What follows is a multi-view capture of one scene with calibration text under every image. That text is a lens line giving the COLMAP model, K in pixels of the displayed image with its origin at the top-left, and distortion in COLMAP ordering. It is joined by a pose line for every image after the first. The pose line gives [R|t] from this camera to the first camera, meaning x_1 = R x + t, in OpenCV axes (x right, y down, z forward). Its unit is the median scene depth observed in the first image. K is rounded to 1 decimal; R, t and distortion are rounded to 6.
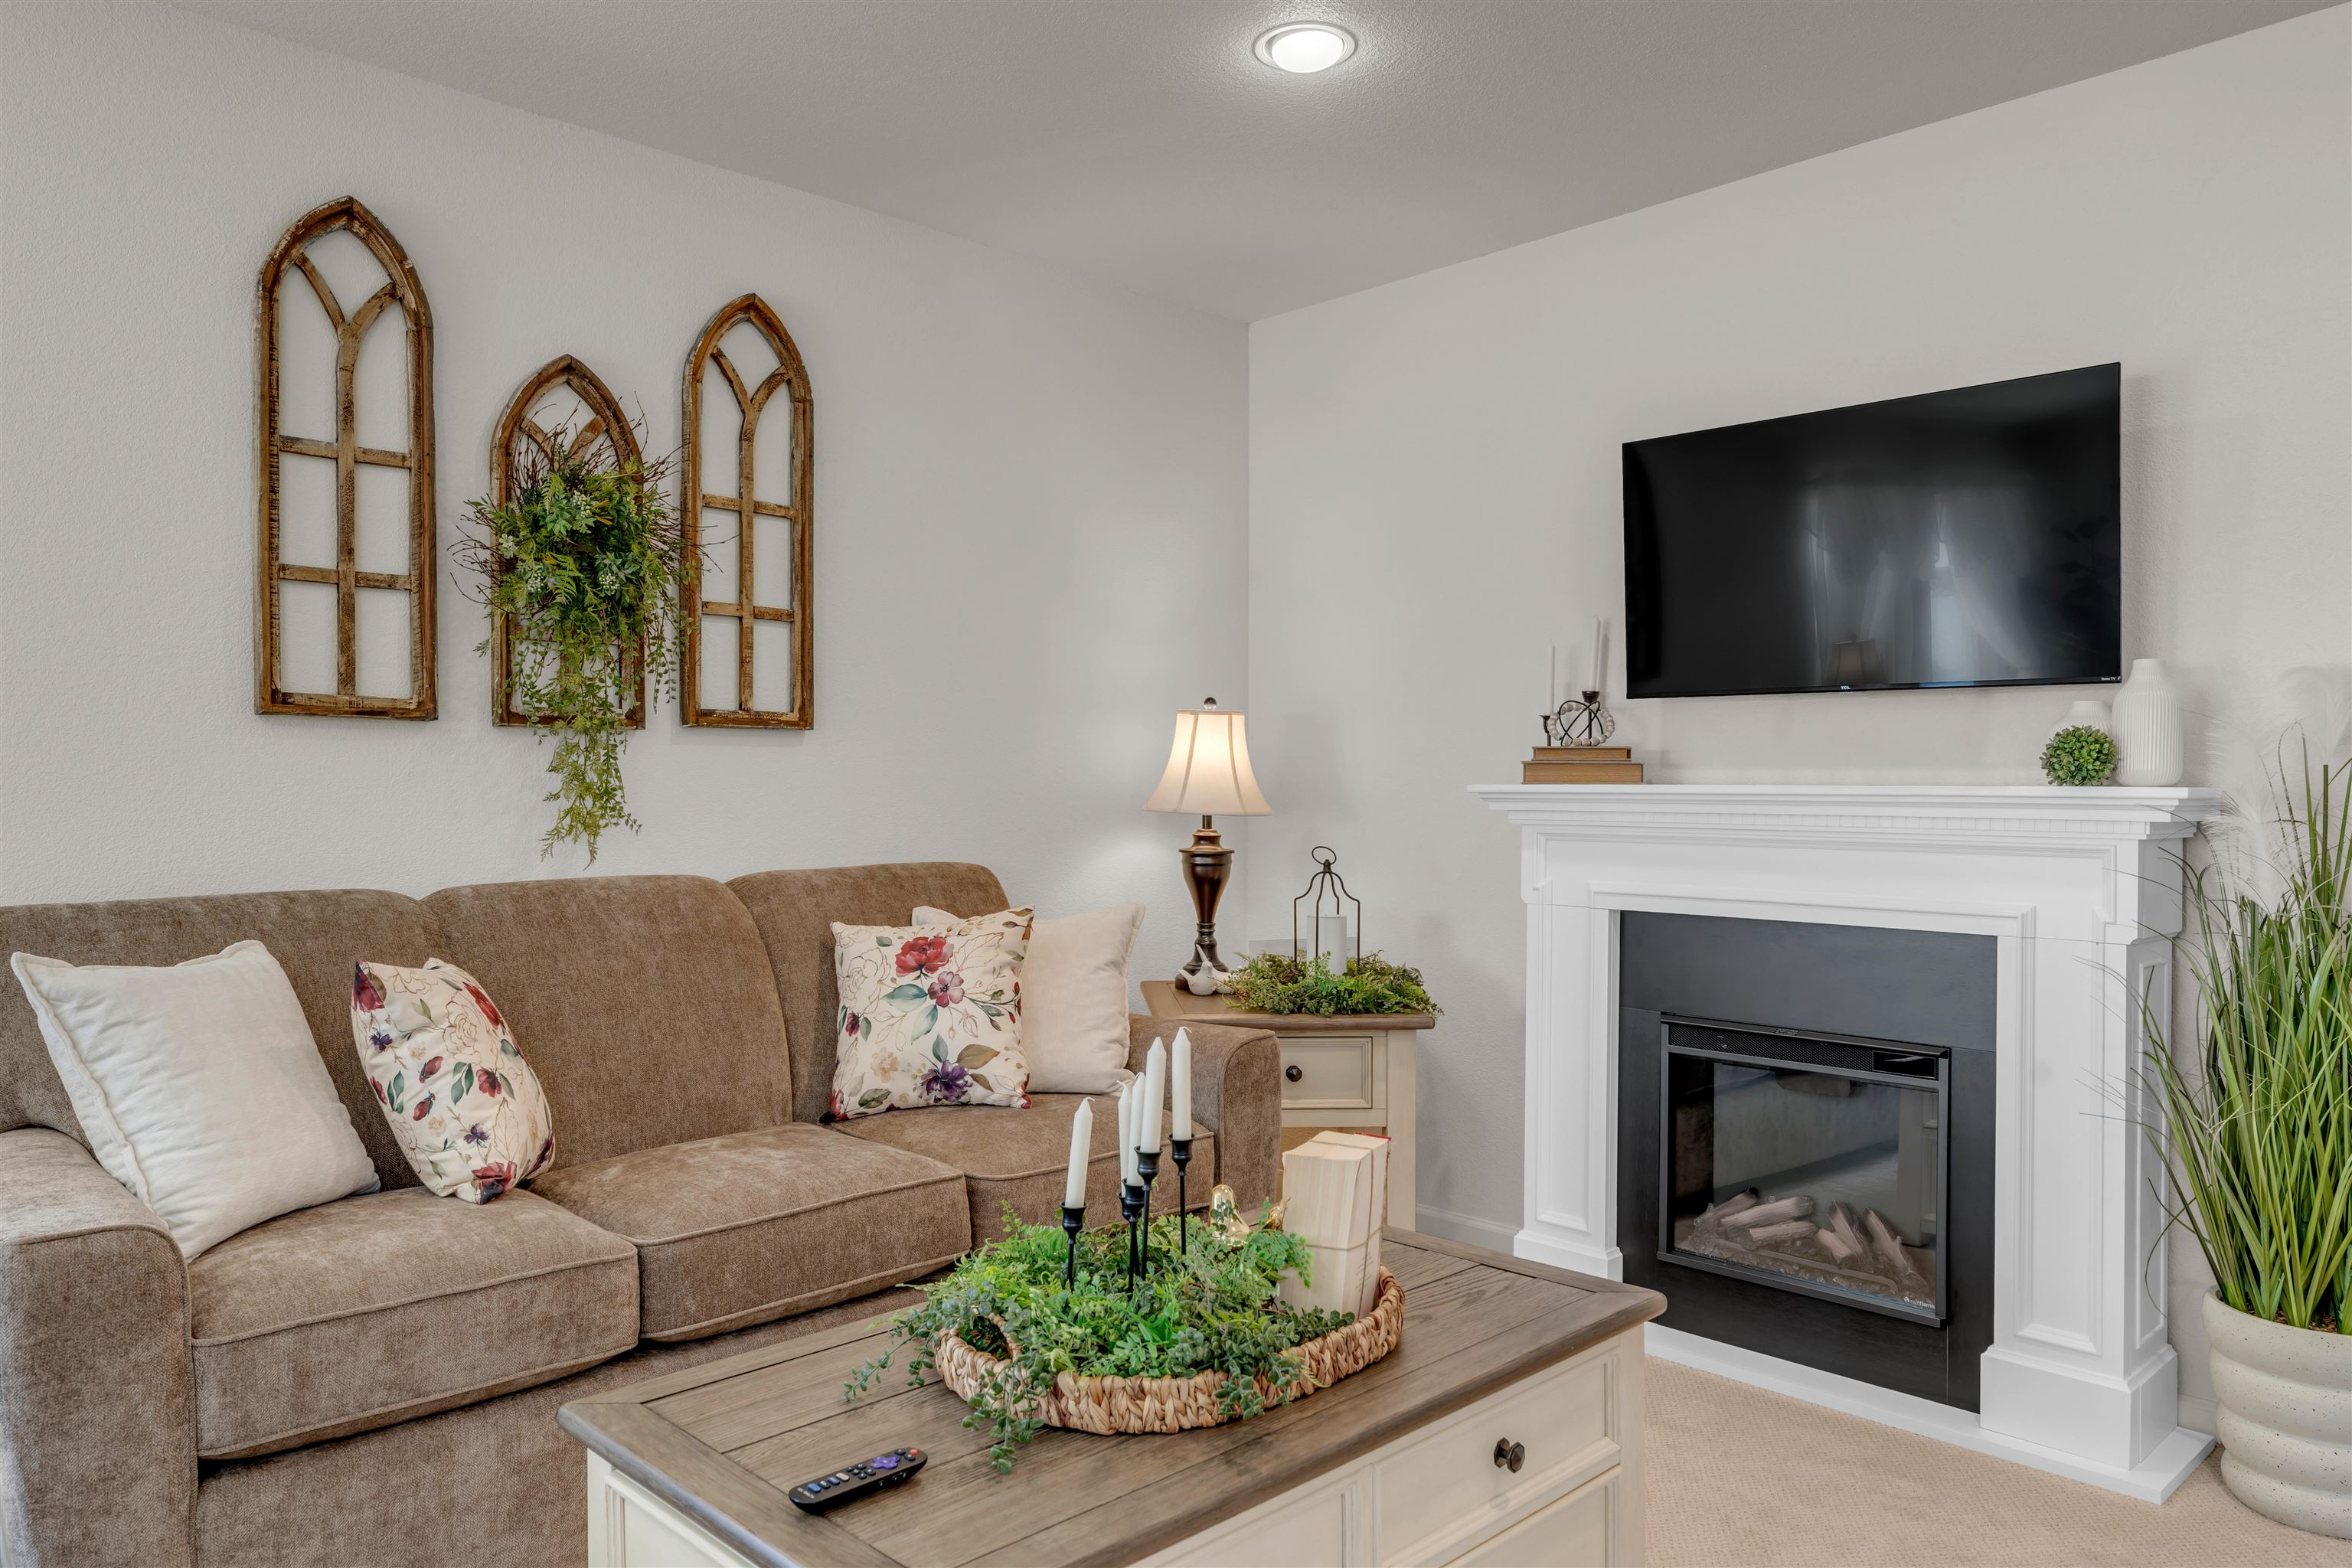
lens RADIAL K [[1555.3, 0, 1212.9], [0, 1555.3, 794.9], [0, 0, 1]] dist [-0.005899, 0.007442]
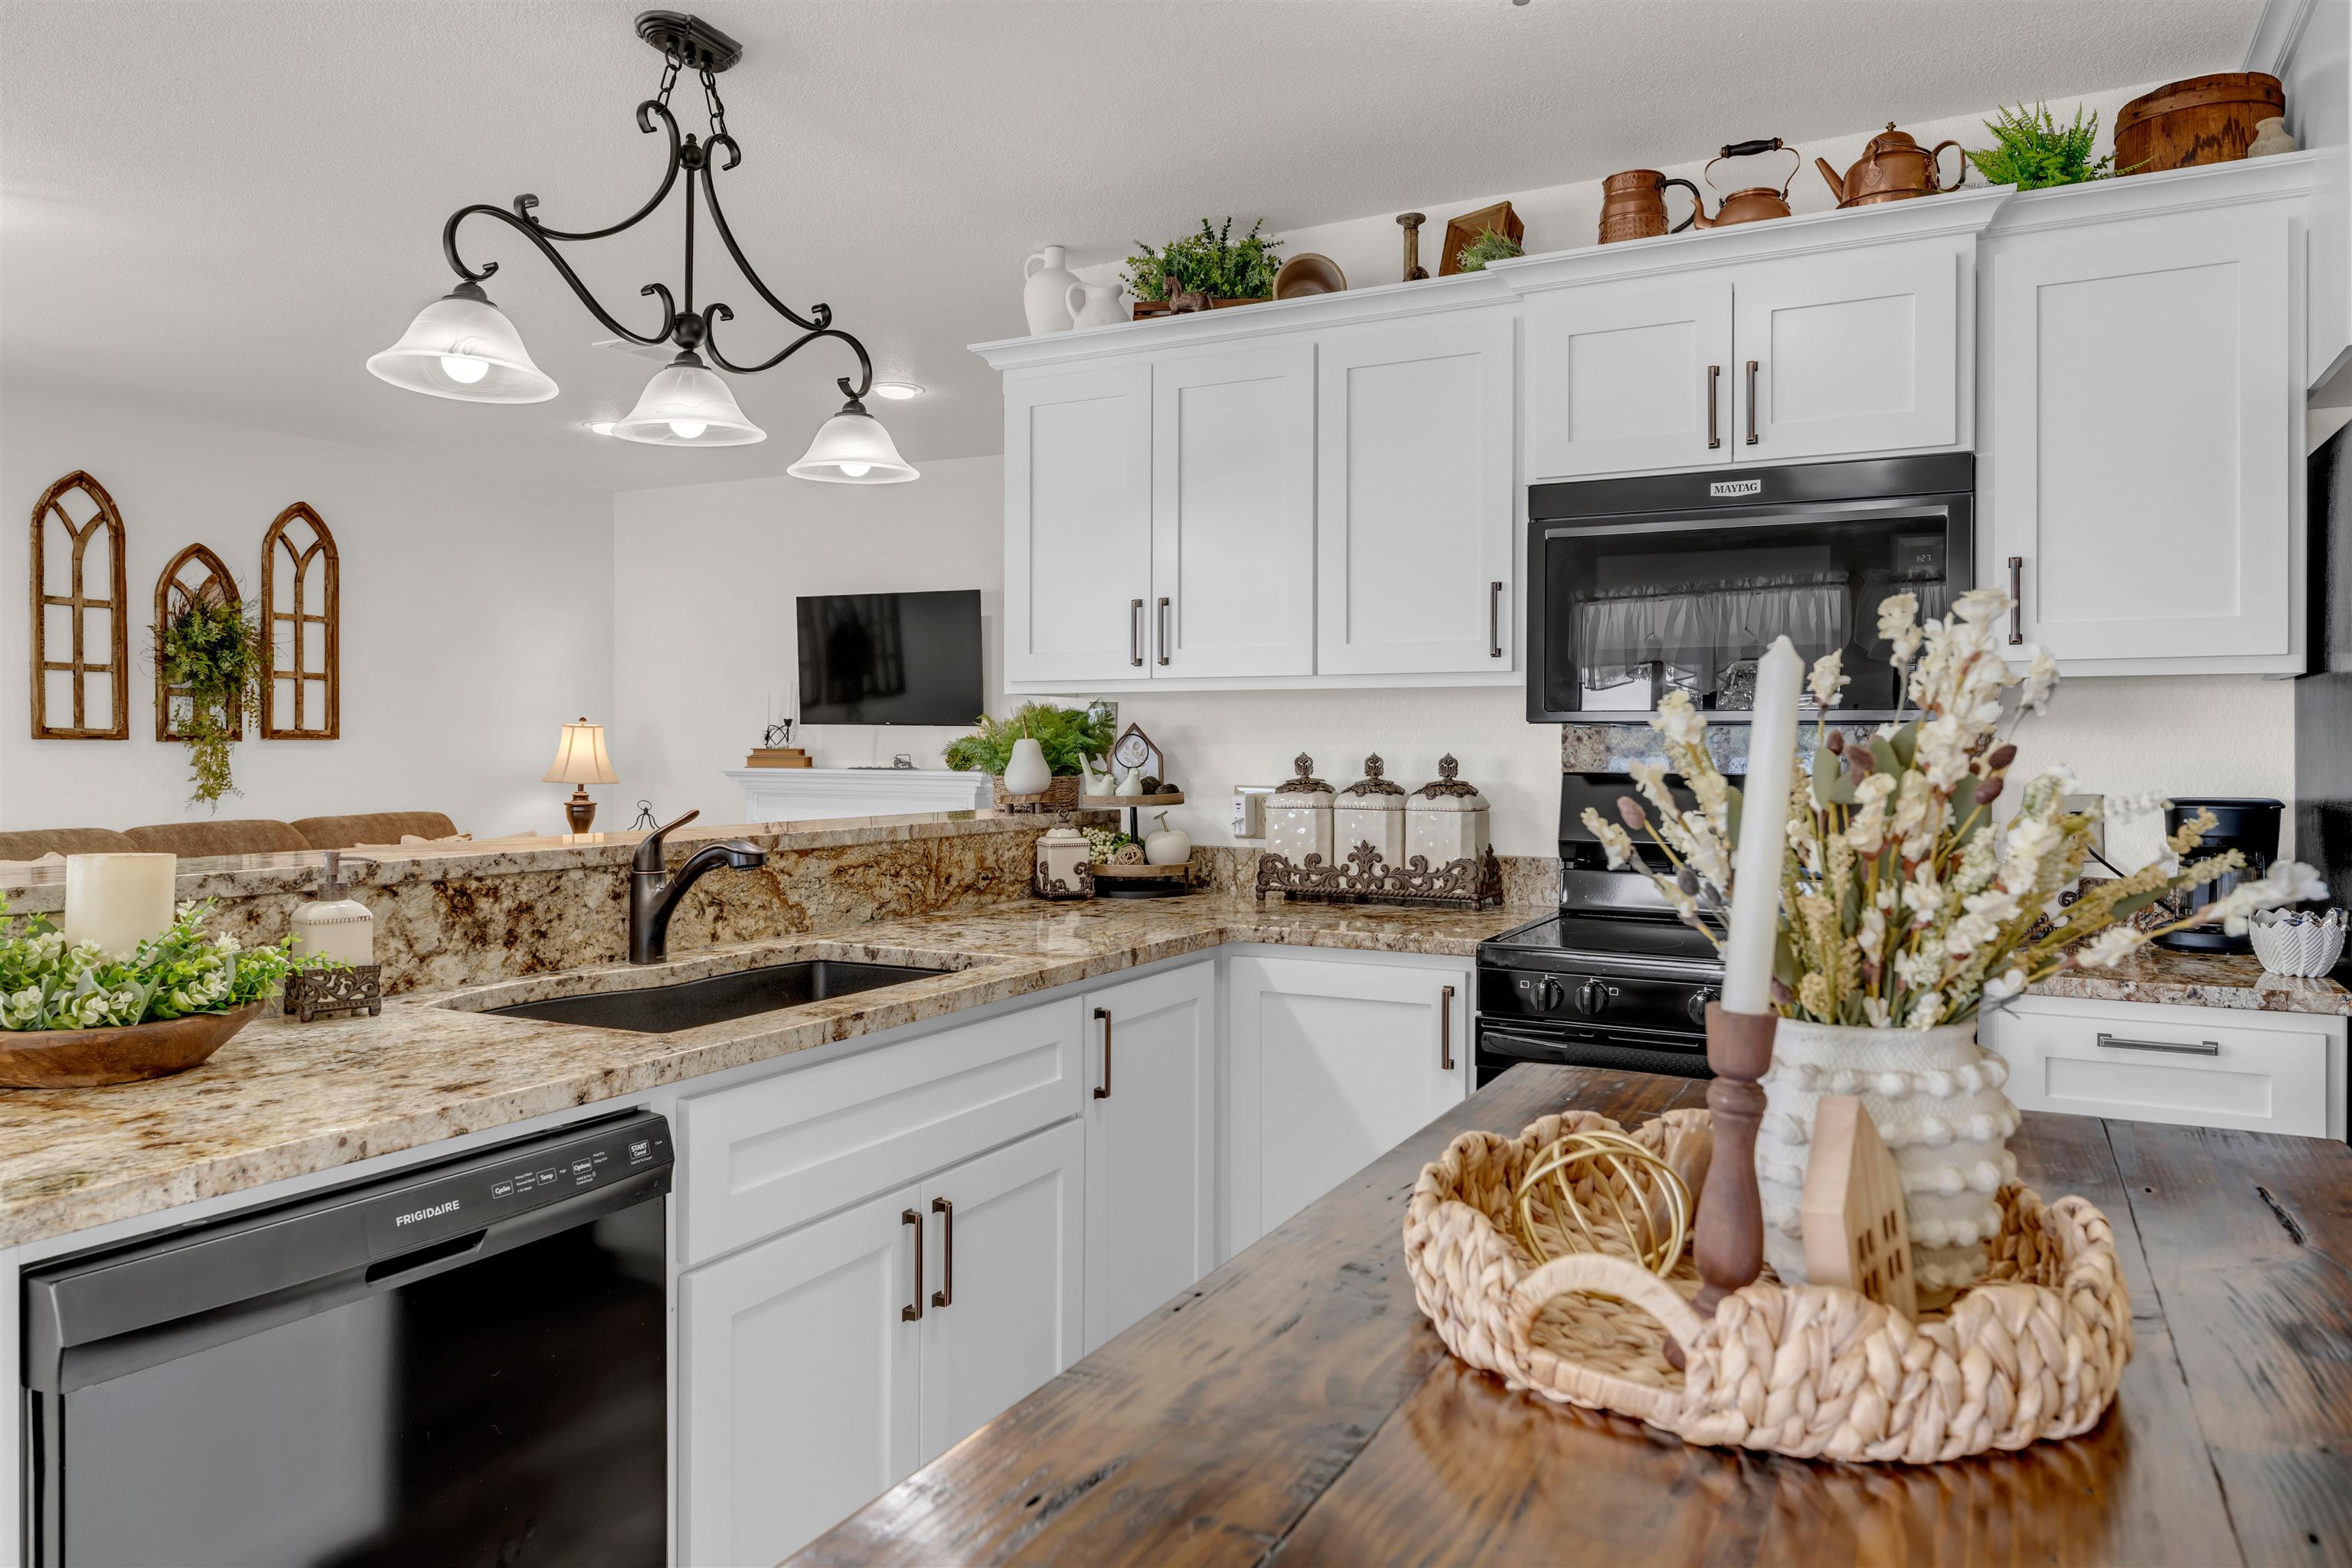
lens RADIAL K [[1555.3, 0, 1212.3], [0, 1555.3, 757.0], [0, 0, 1]] dist [-0.005899, 0.007442]
pose [[0.948414, -0.000931, 0.317032, 0.156614], [-0.001977, 0.999959, 0.008851, -0.045585], [-0.317028, -0.009021, 0.948373, -1.215148]]
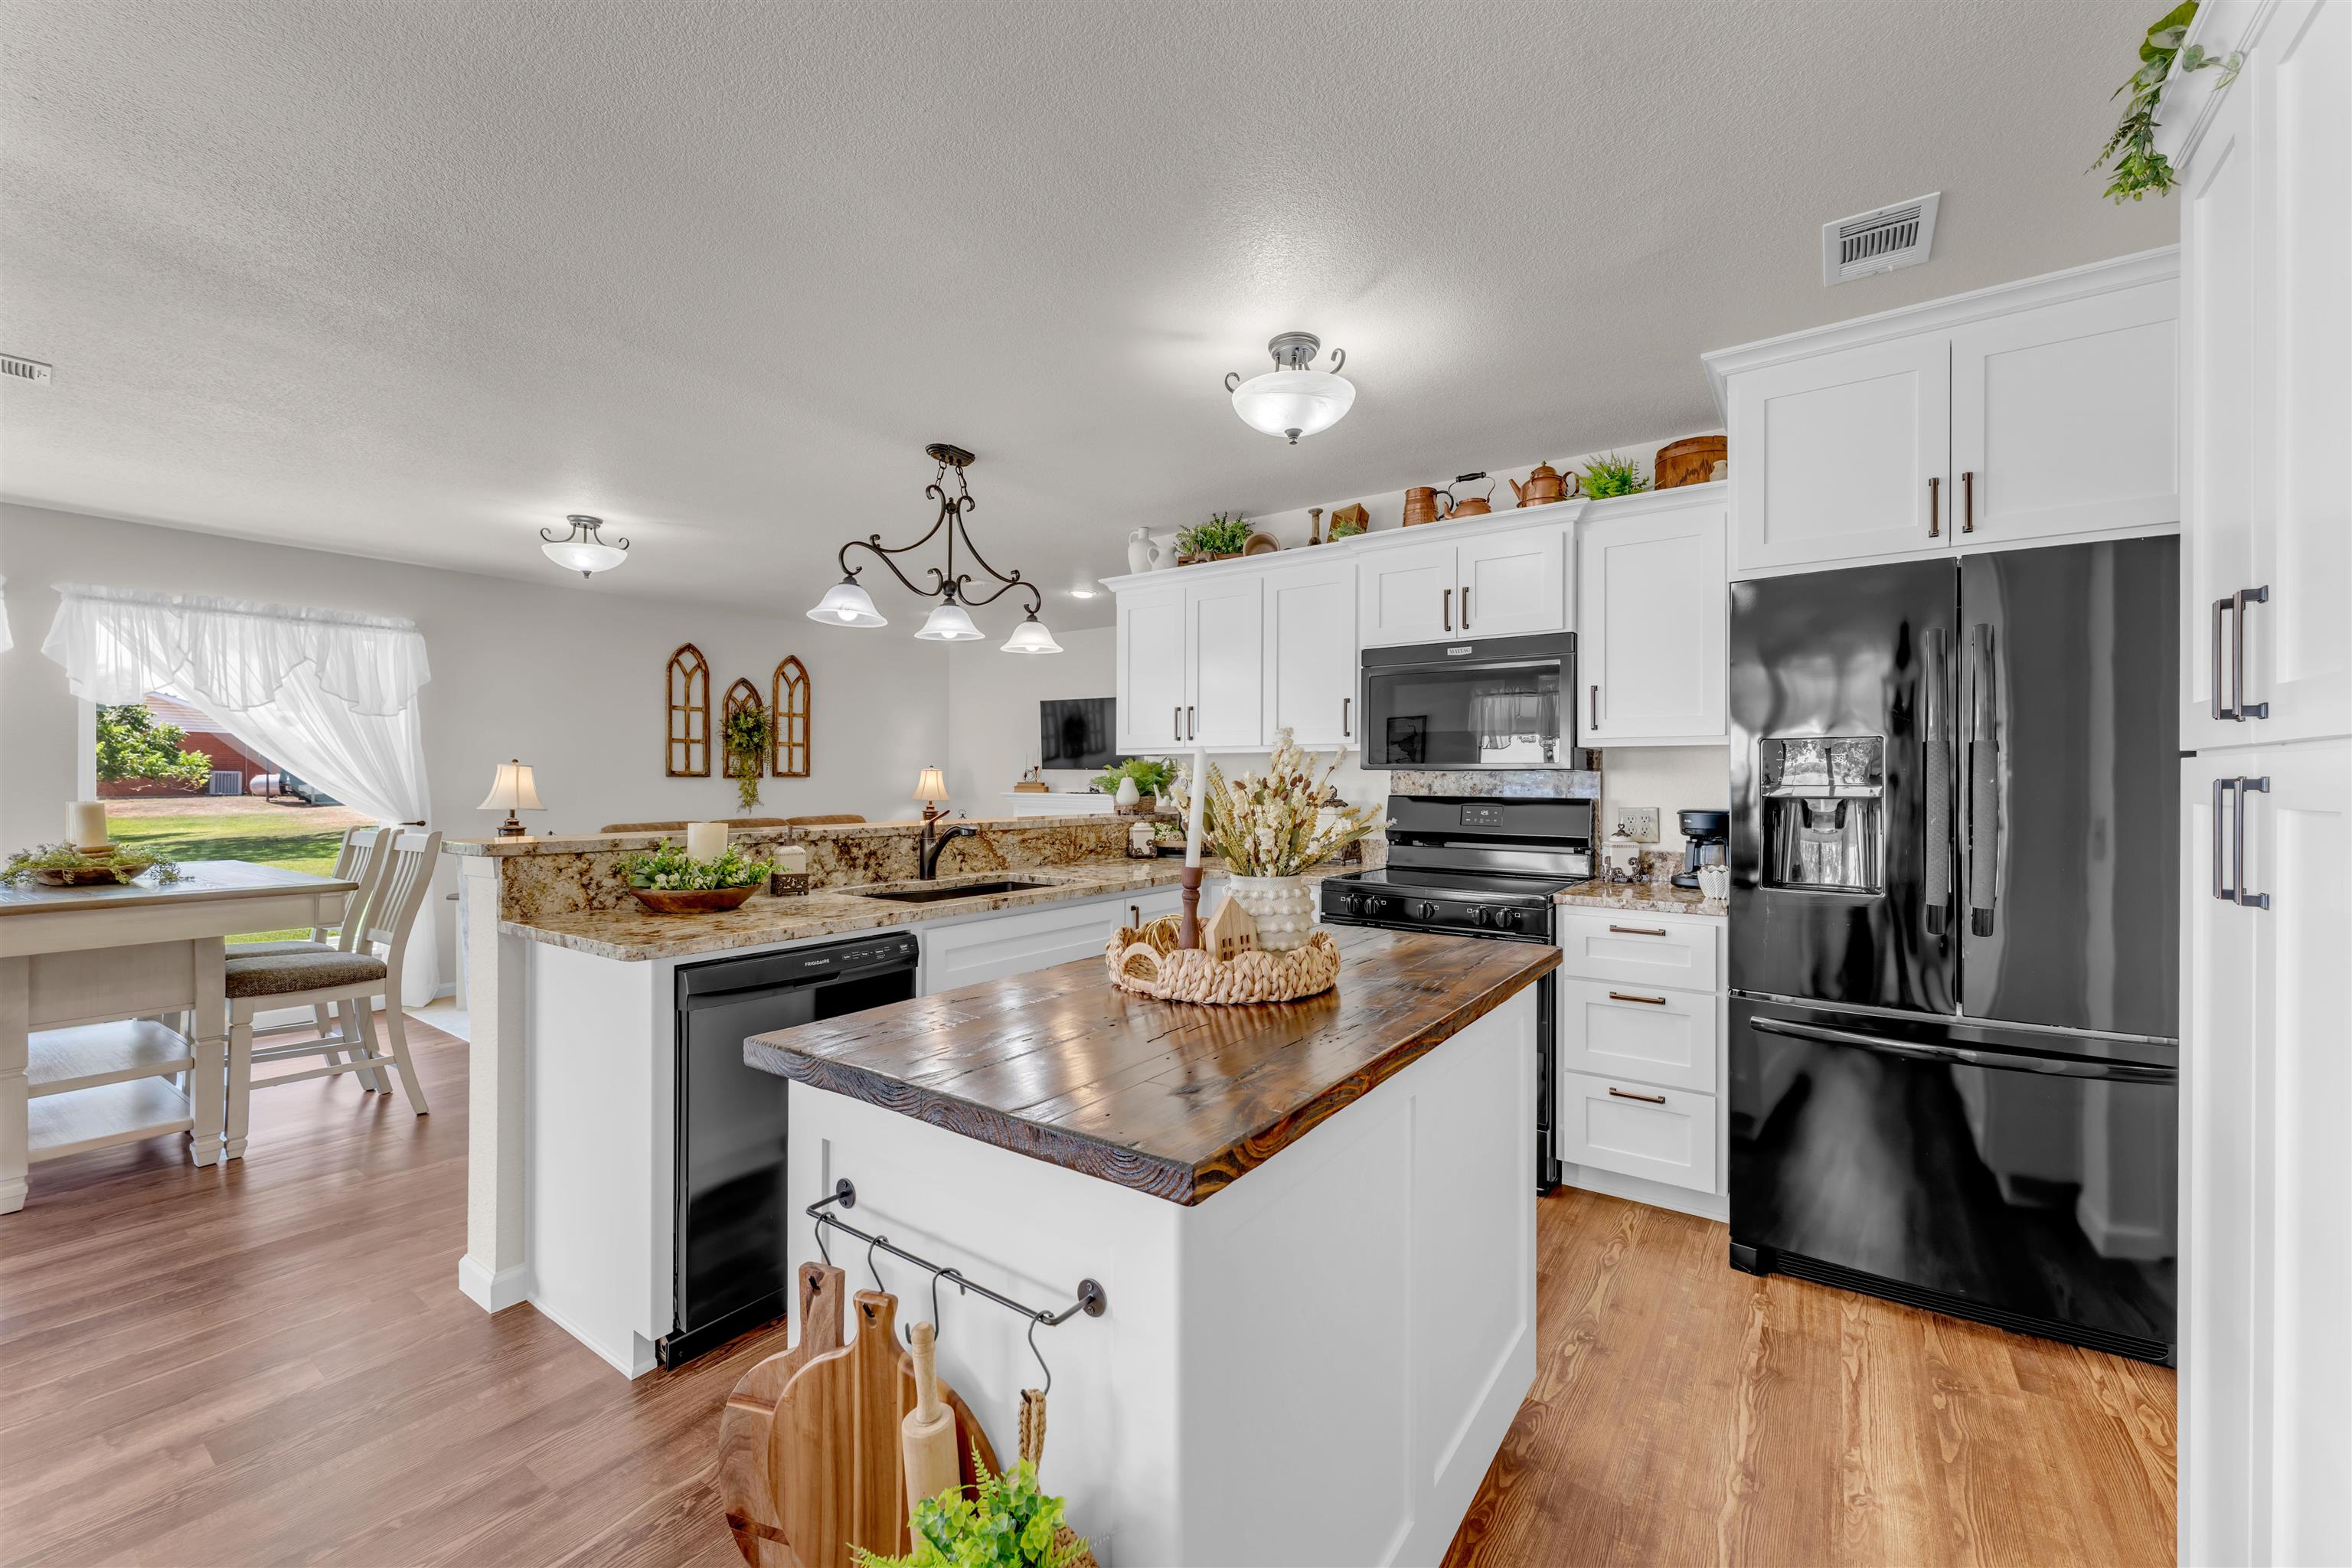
lens RADIAL K [[937.0, 0, 1185.1], [0, 937.0, 785.2], [0, 0, 1]] dist [0.002955, -0.001372]
pose [[0.983443, 0.002476, 0.181203, 0.228720], [-0.003717, 0.999972, 0.006508, -0.046186], [-0.181182, -0.007074, 0.983424, -1.459886]]
